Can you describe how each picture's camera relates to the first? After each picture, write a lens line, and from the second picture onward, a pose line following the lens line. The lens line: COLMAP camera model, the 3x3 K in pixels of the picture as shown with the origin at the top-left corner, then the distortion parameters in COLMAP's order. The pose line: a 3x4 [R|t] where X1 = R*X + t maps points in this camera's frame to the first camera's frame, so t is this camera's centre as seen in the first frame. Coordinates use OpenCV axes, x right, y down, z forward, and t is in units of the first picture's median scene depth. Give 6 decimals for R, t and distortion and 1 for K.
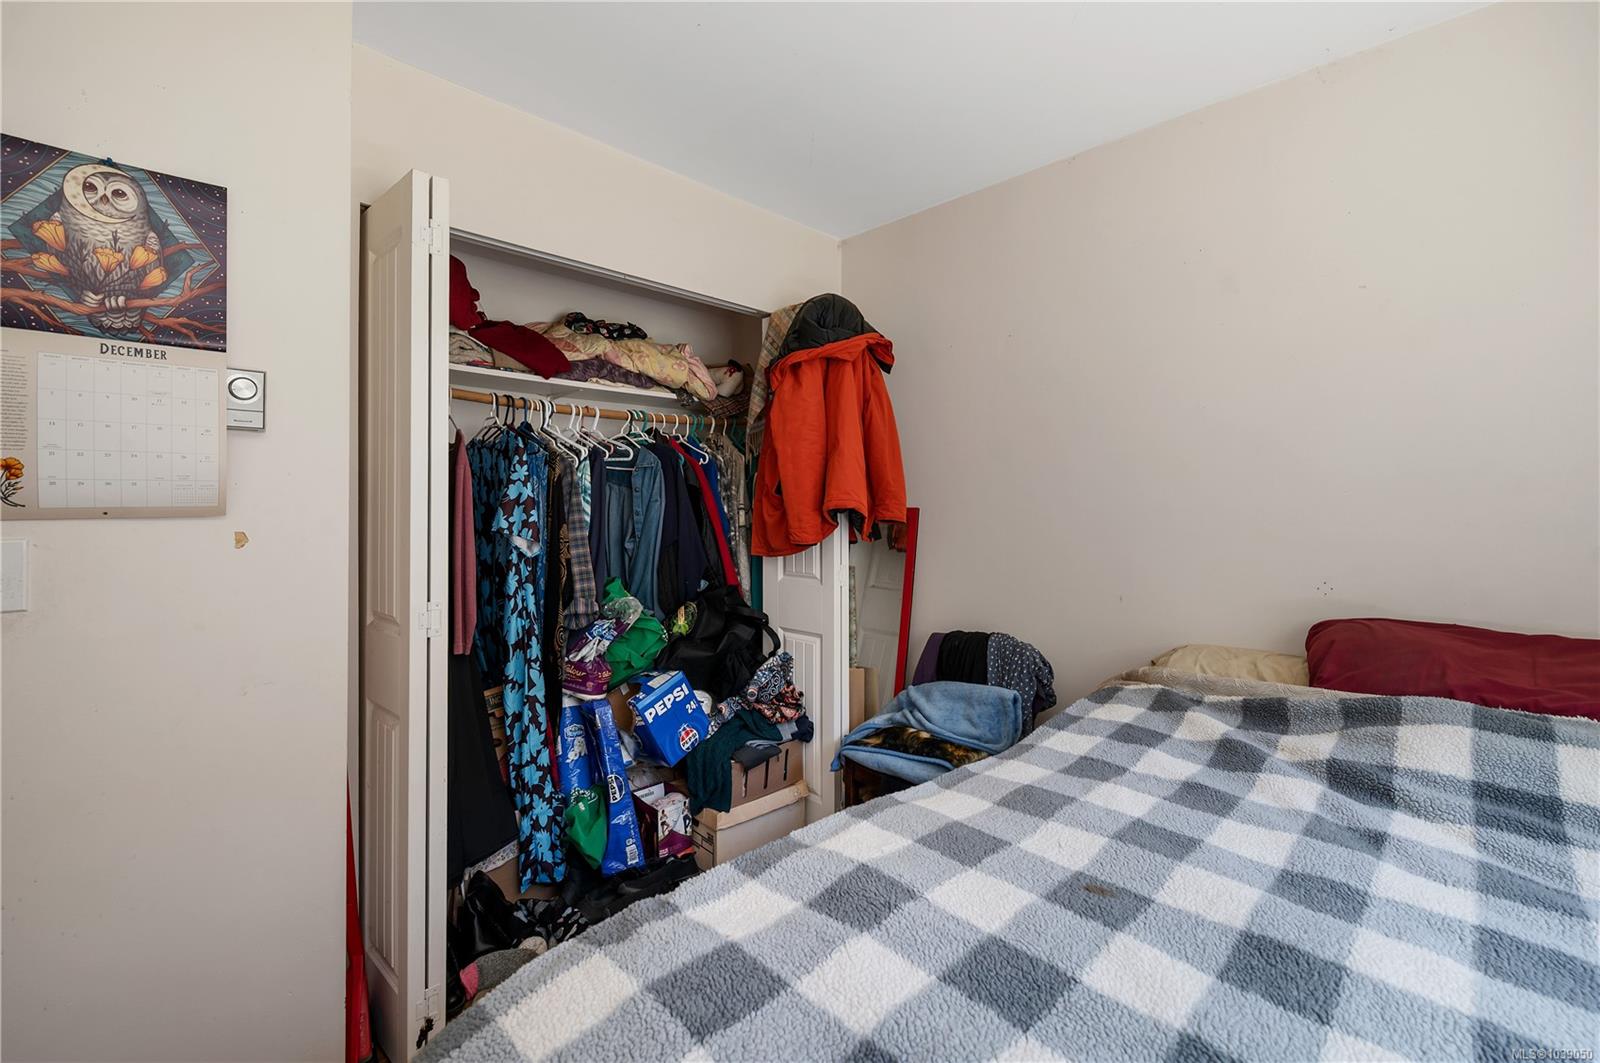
lens RADIAL K [[696.4, 0, 800.2], [0, 696.4, 492.5], [0, 0, 1]] dist [-0.000328, -0.000017]
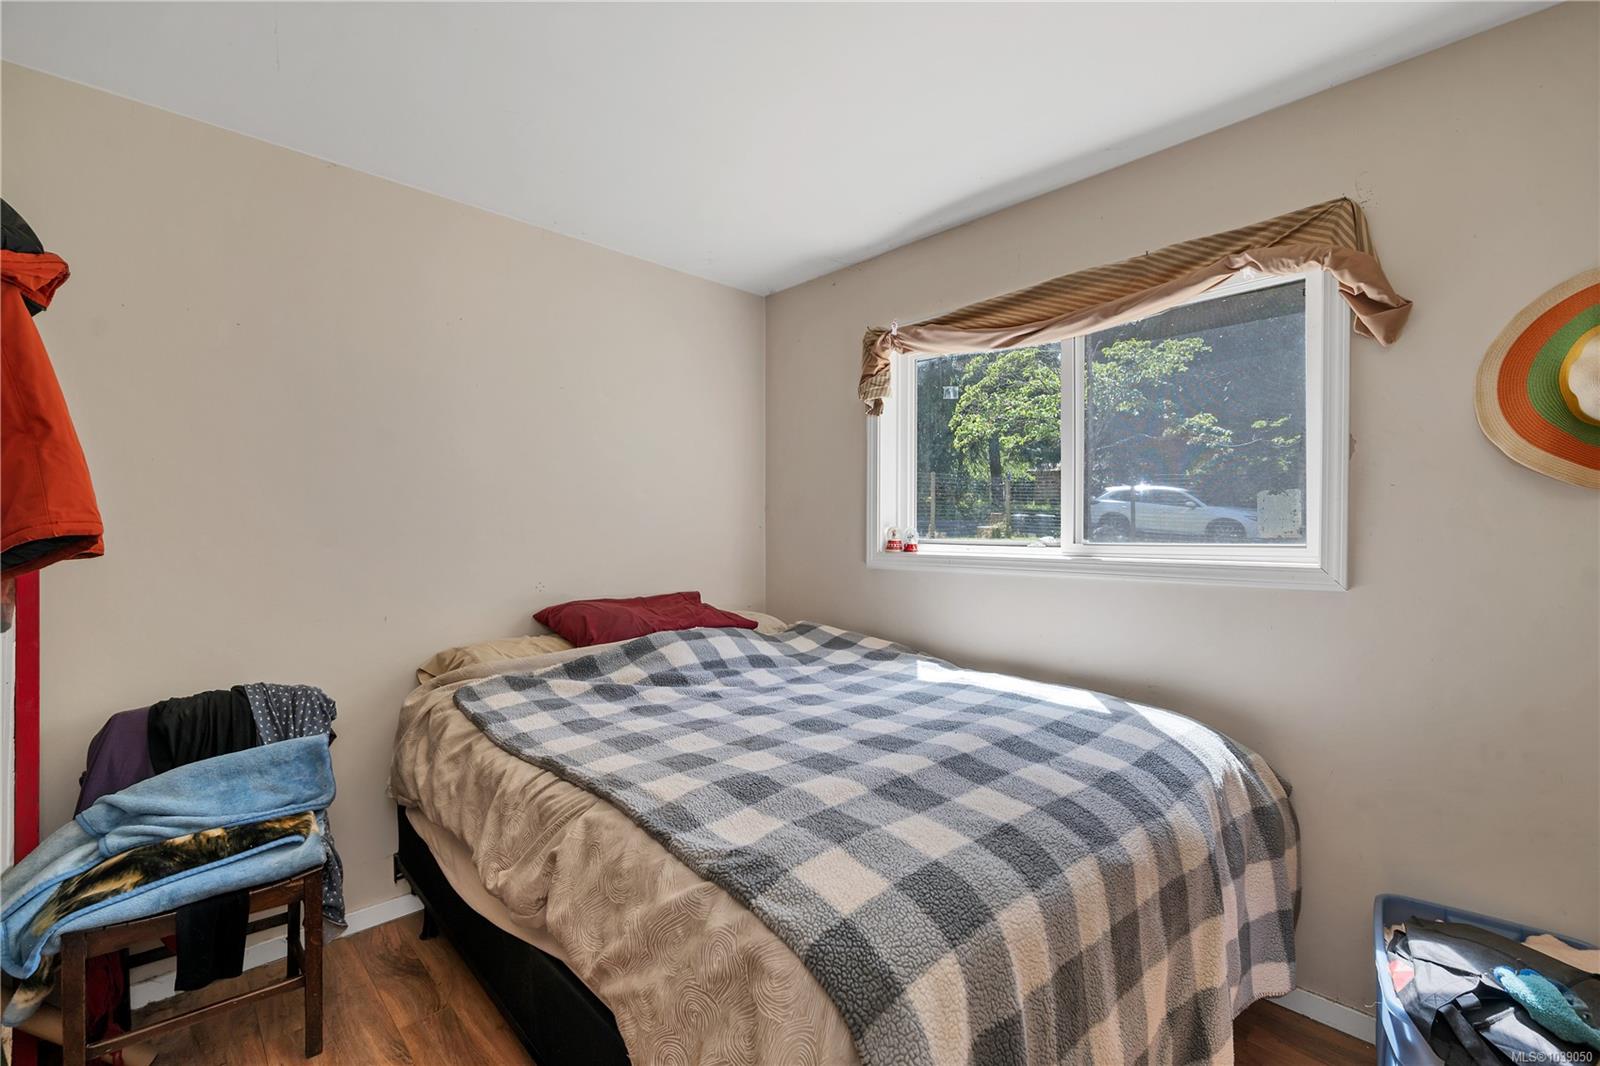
lens RADIAL K [[694.6, 0, 800.0], [0, 694.6, 533.0], [0, 0, 1]] dist [-0.000772, -0.000031]
pose [[-0.008481, 0.003619, 0.999957, -0.629246], [-0.018462, 0.999822, -0.003776, 0.015484], [-0.999794, -0.018494, -0.008413, 0.408282]]
